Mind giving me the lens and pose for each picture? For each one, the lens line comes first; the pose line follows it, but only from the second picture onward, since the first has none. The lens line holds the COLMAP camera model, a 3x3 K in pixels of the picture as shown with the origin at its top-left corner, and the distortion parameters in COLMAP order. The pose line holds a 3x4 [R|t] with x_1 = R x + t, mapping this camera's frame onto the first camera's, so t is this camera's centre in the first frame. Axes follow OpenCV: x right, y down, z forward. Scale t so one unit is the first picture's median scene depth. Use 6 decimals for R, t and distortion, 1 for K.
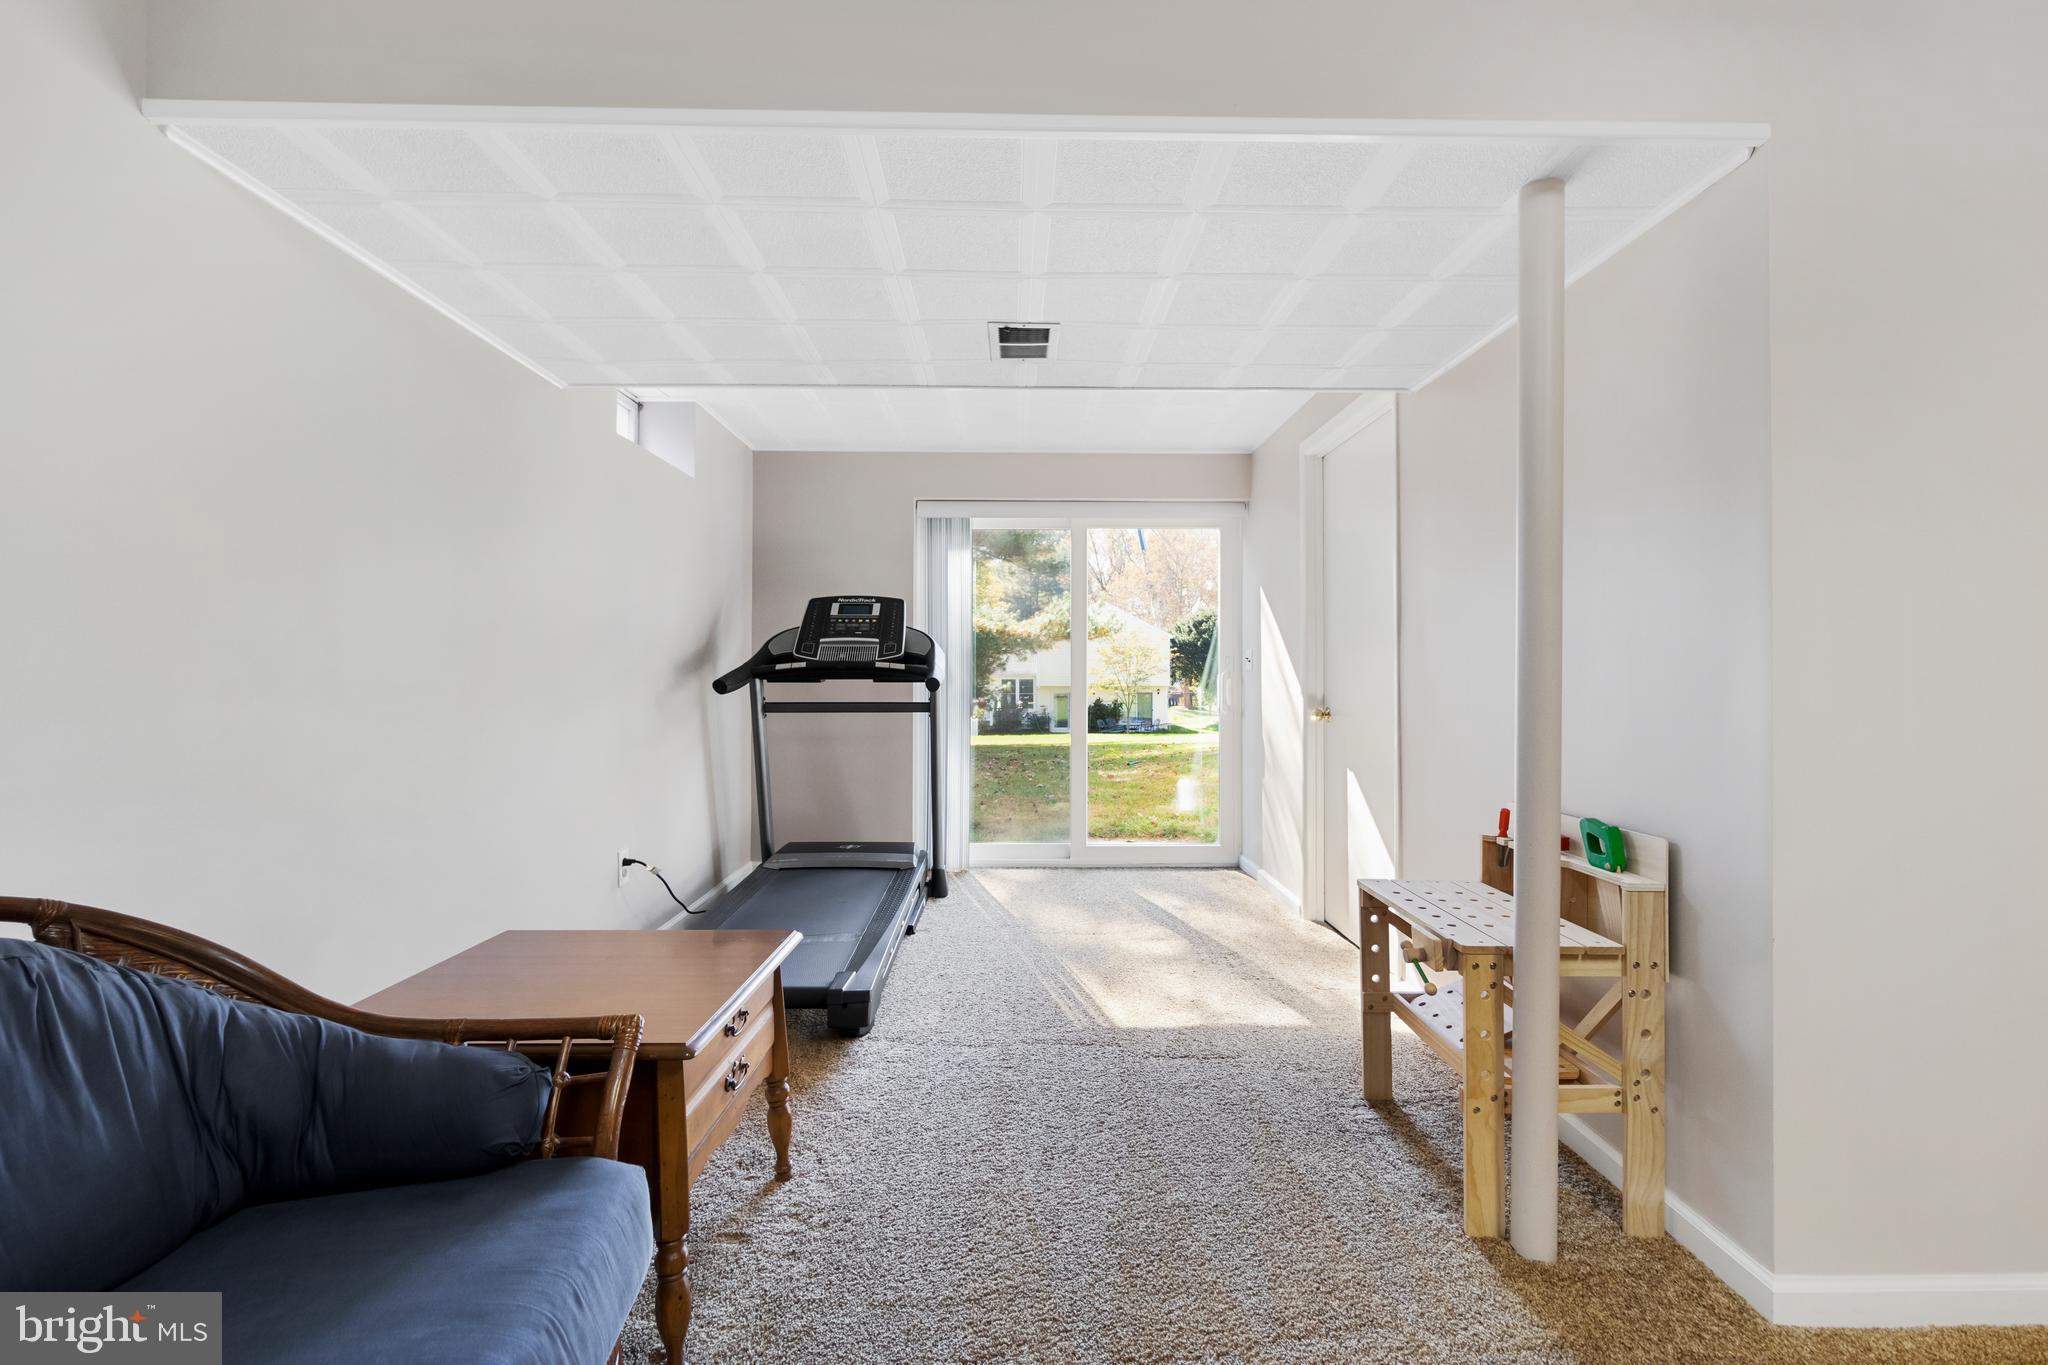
lens RADIAL K [[944.5, 0, 1045.9], [0, 944.5, 677.4], [0, 0, 1]] dist [-0.001137, 0.000003]
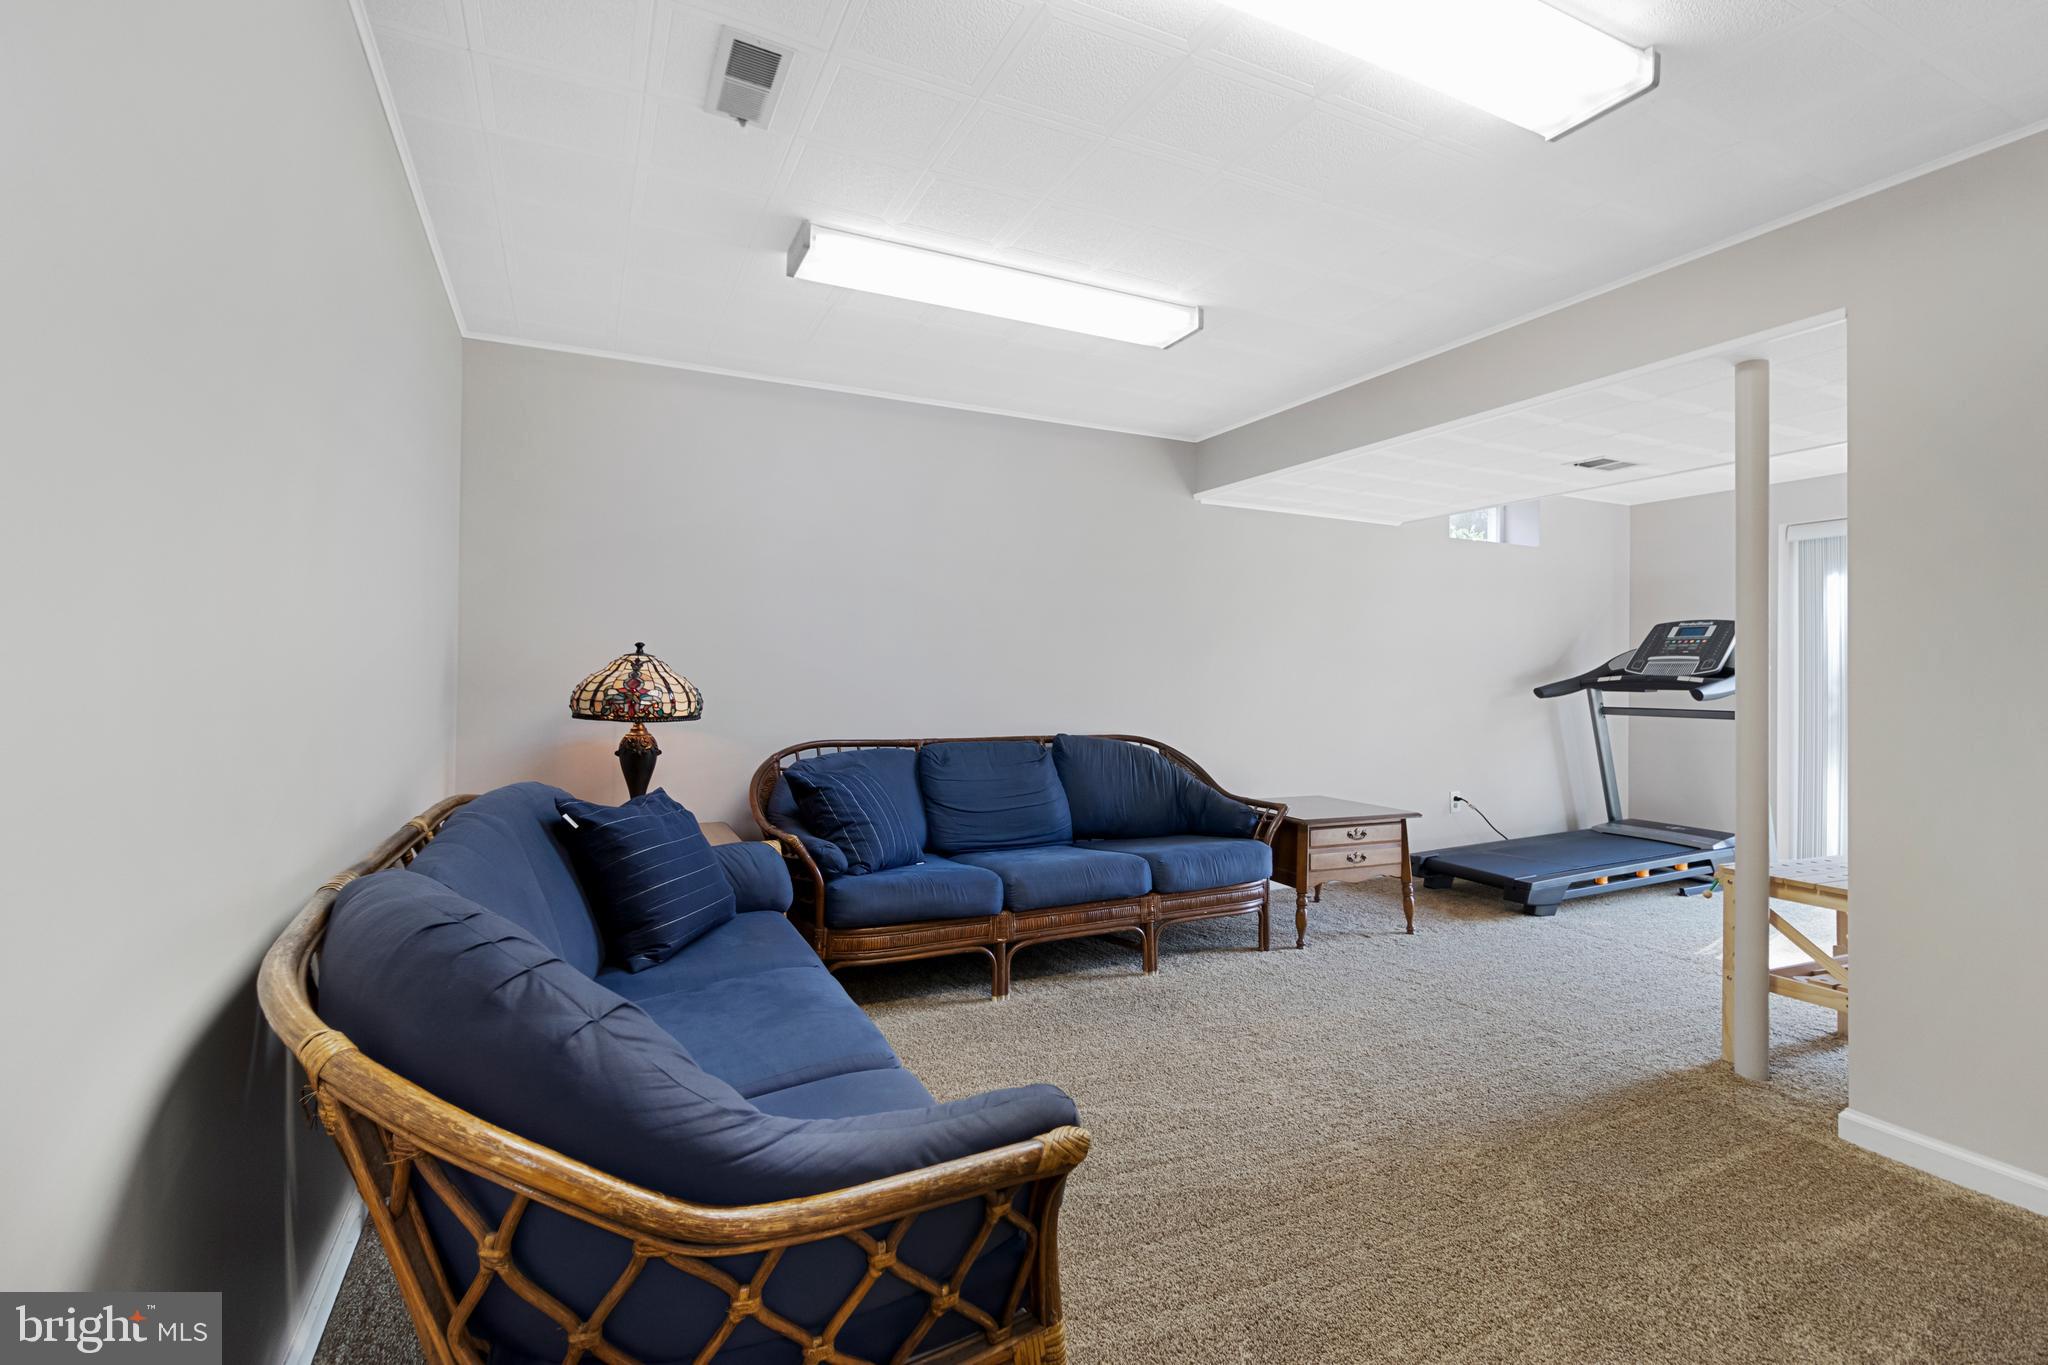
lens RADIAL K [[944.5, 0, 1045.9], [0, 944.5, 677.4], [0, 0, 1]] dist [-0.001137, 0.000003]
pose [[0.426342, -0.000274, -0.904562, 0.561560], [-0.016037, 0.999840, -0.007861, 0.008380], [0.904420, 0.017858, 0.426270, -0.259506]]
